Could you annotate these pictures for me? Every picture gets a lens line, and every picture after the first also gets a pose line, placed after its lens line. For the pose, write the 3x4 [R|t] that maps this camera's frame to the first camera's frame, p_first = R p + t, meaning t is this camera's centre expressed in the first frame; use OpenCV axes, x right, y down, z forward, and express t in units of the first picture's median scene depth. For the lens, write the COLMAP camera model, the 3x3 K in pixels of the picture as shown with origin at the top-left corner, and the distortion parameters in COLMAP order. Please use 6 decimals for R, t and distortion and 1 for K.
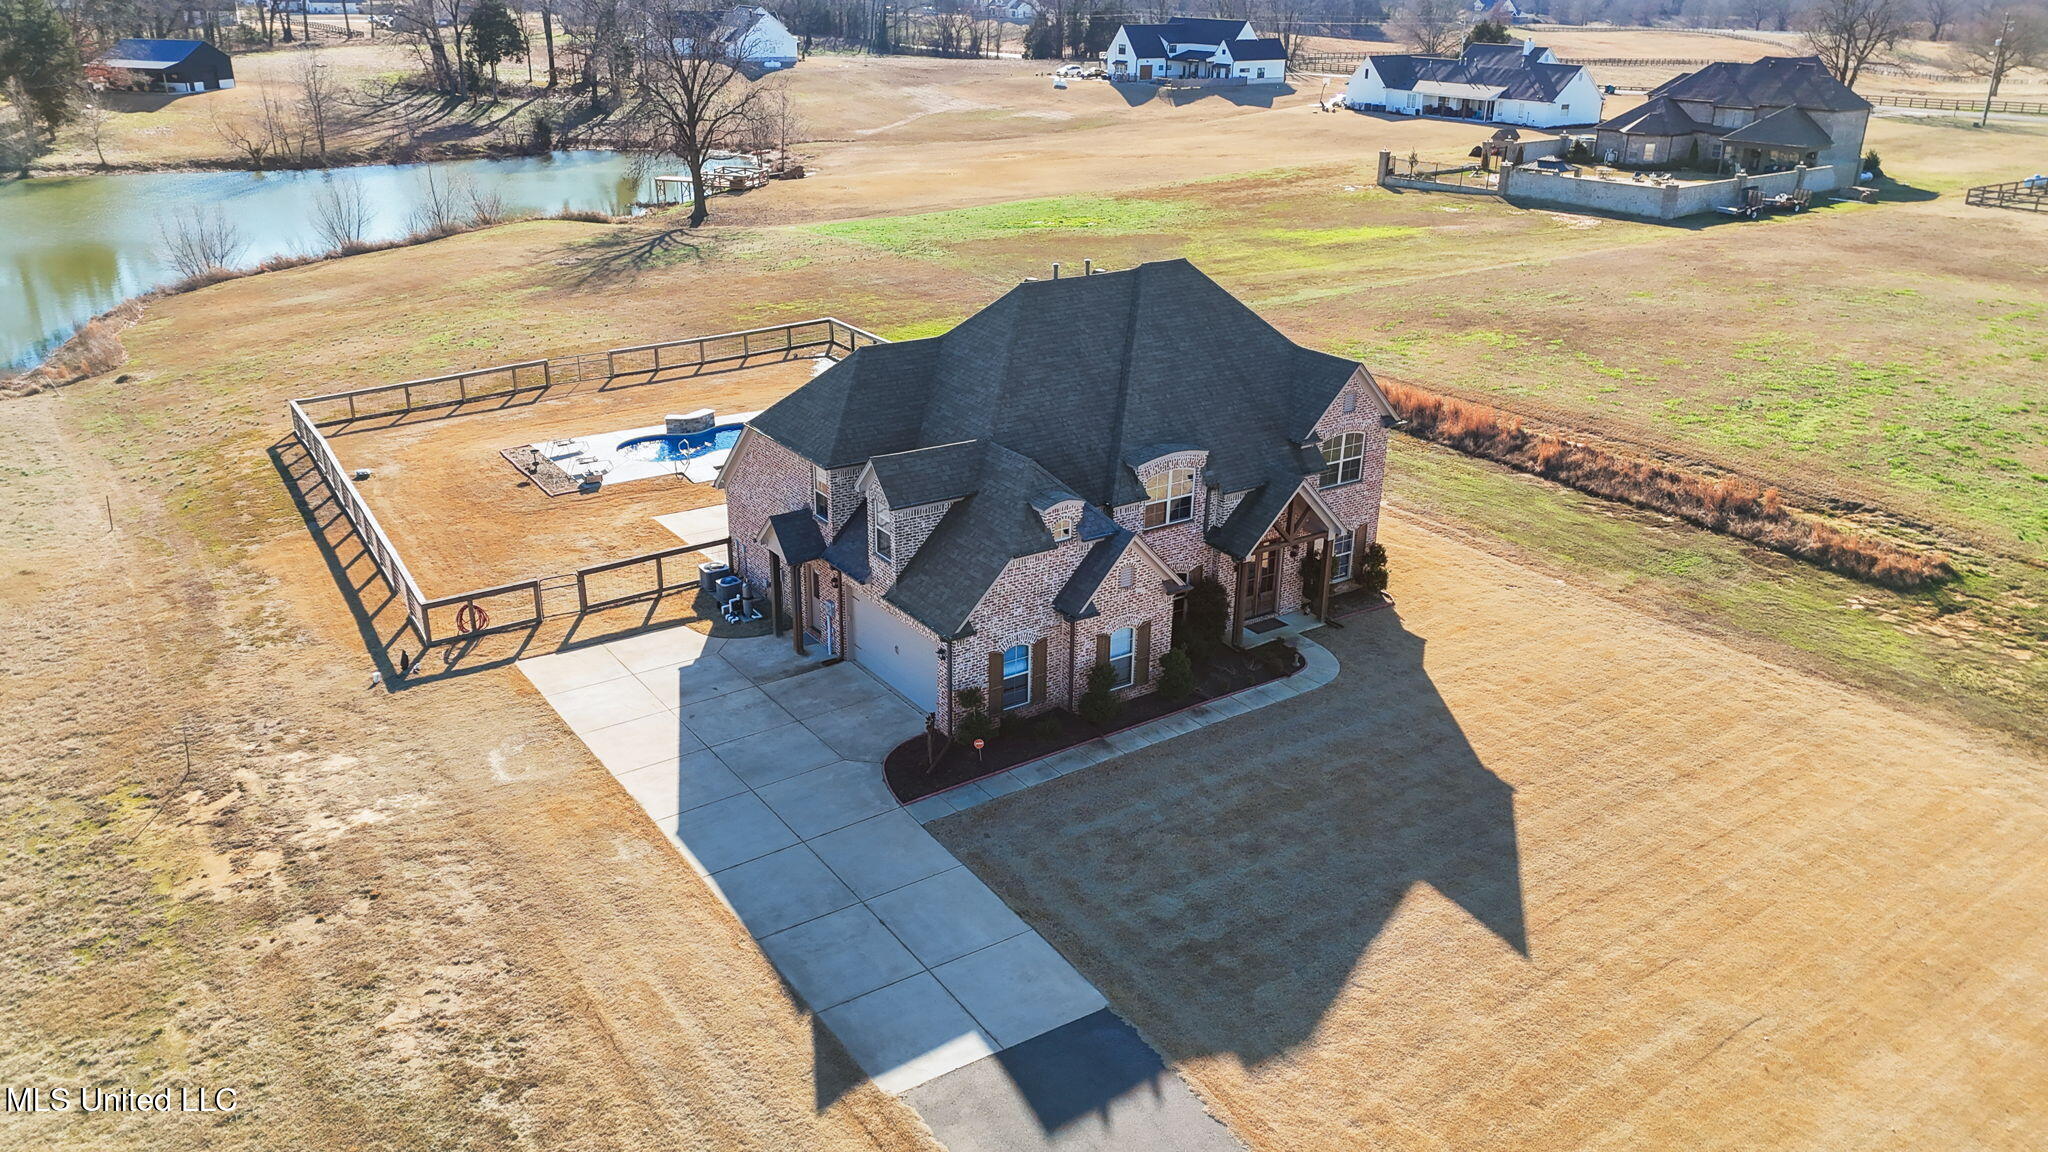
lens RADIAL K [[1515.3, 0, 1024.0], [0, 1515.3, 576.0], [0, 0, 1]] dist [0.050510, -0.002227]
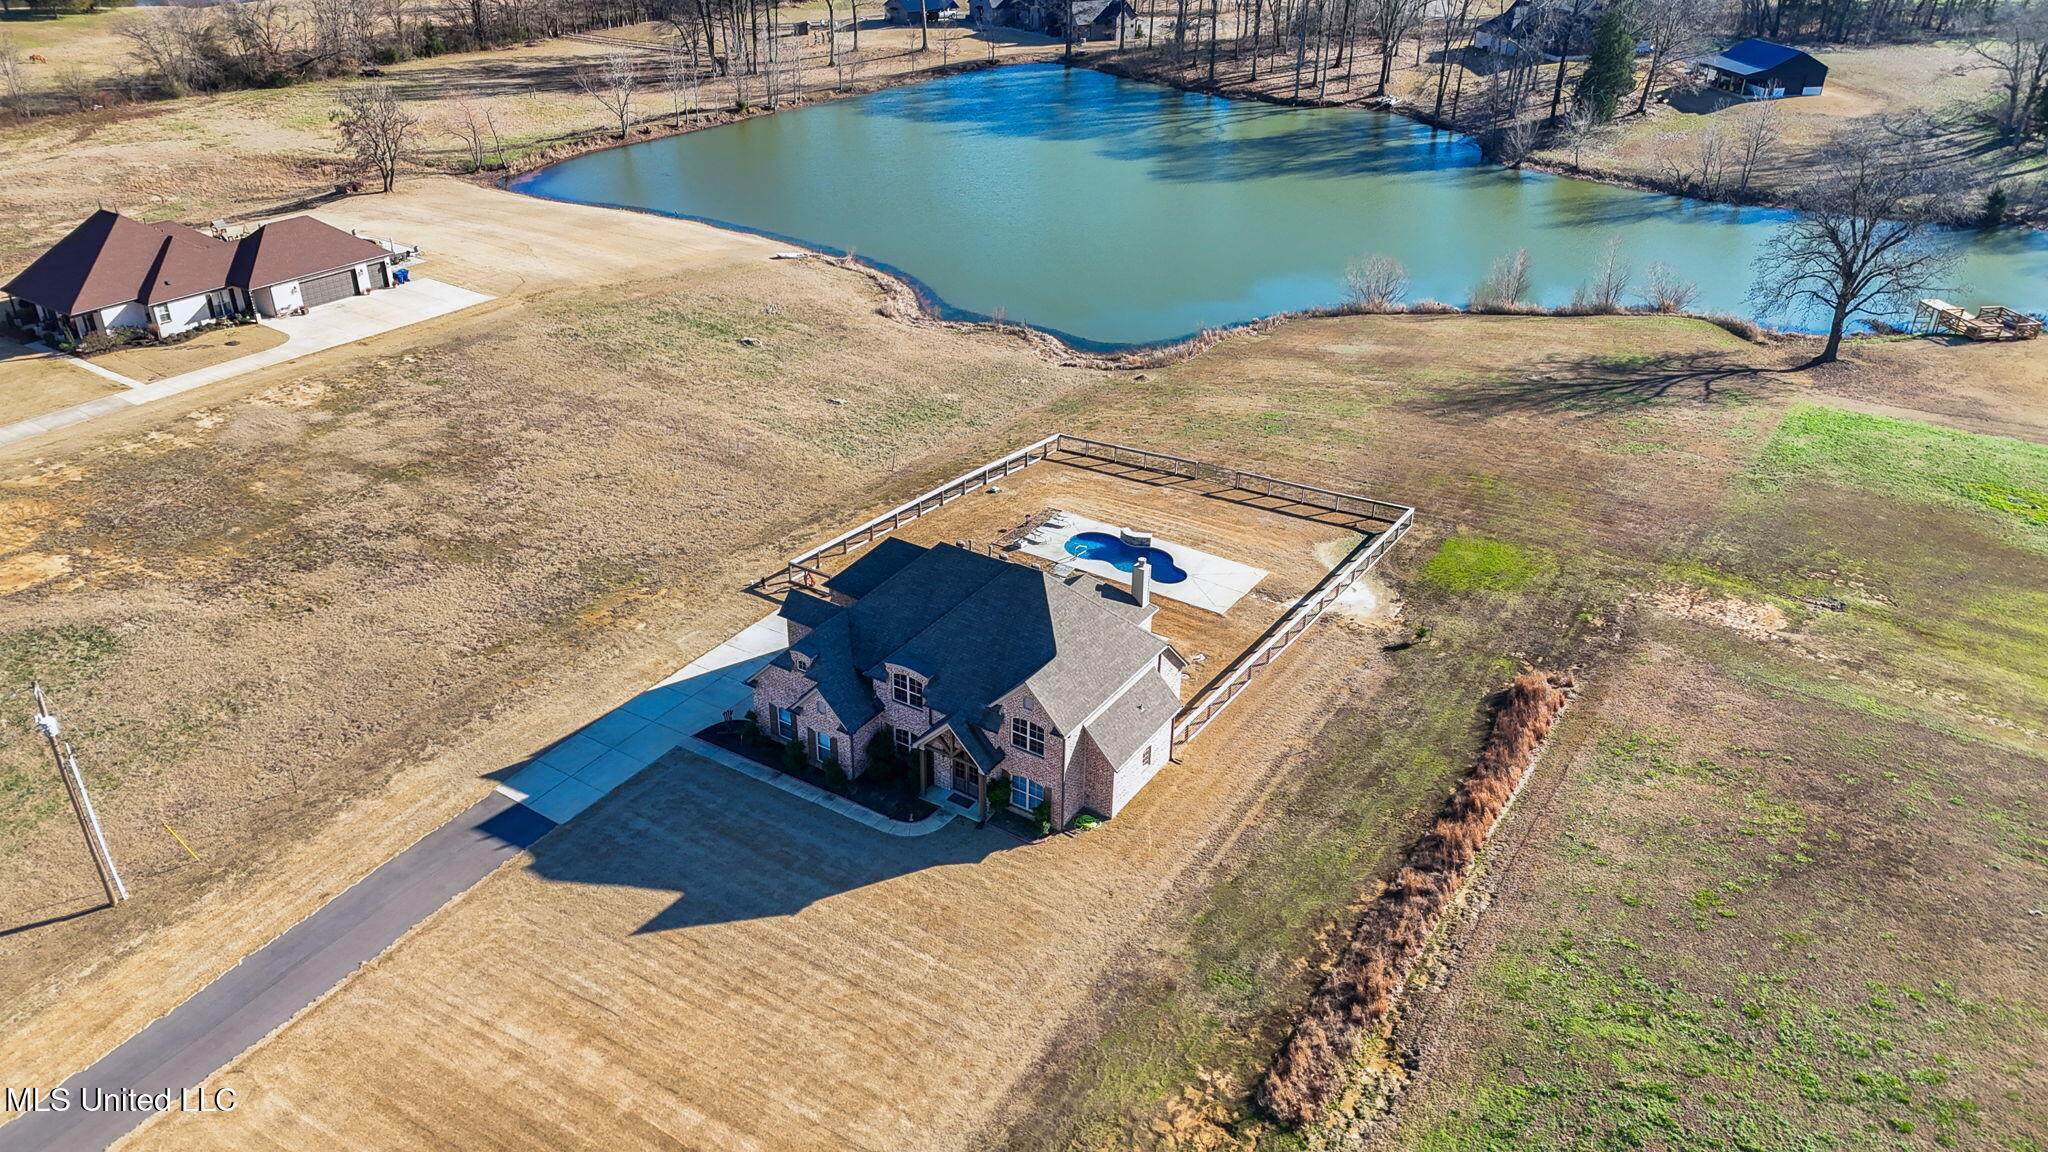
lens RADIAL K [[1515.3, 0, 1024.0], [0, 1515.3, 576.0], [0, 0, 1]] dist [0.050510, -0.002227]
pose [[0.383428, 0.430363, -0.817172, 1.332133], [-0.353344, 0.885838, 0.300731, -0.650040], [0.853306, 0.173434, 0.491721, 0.244568]]
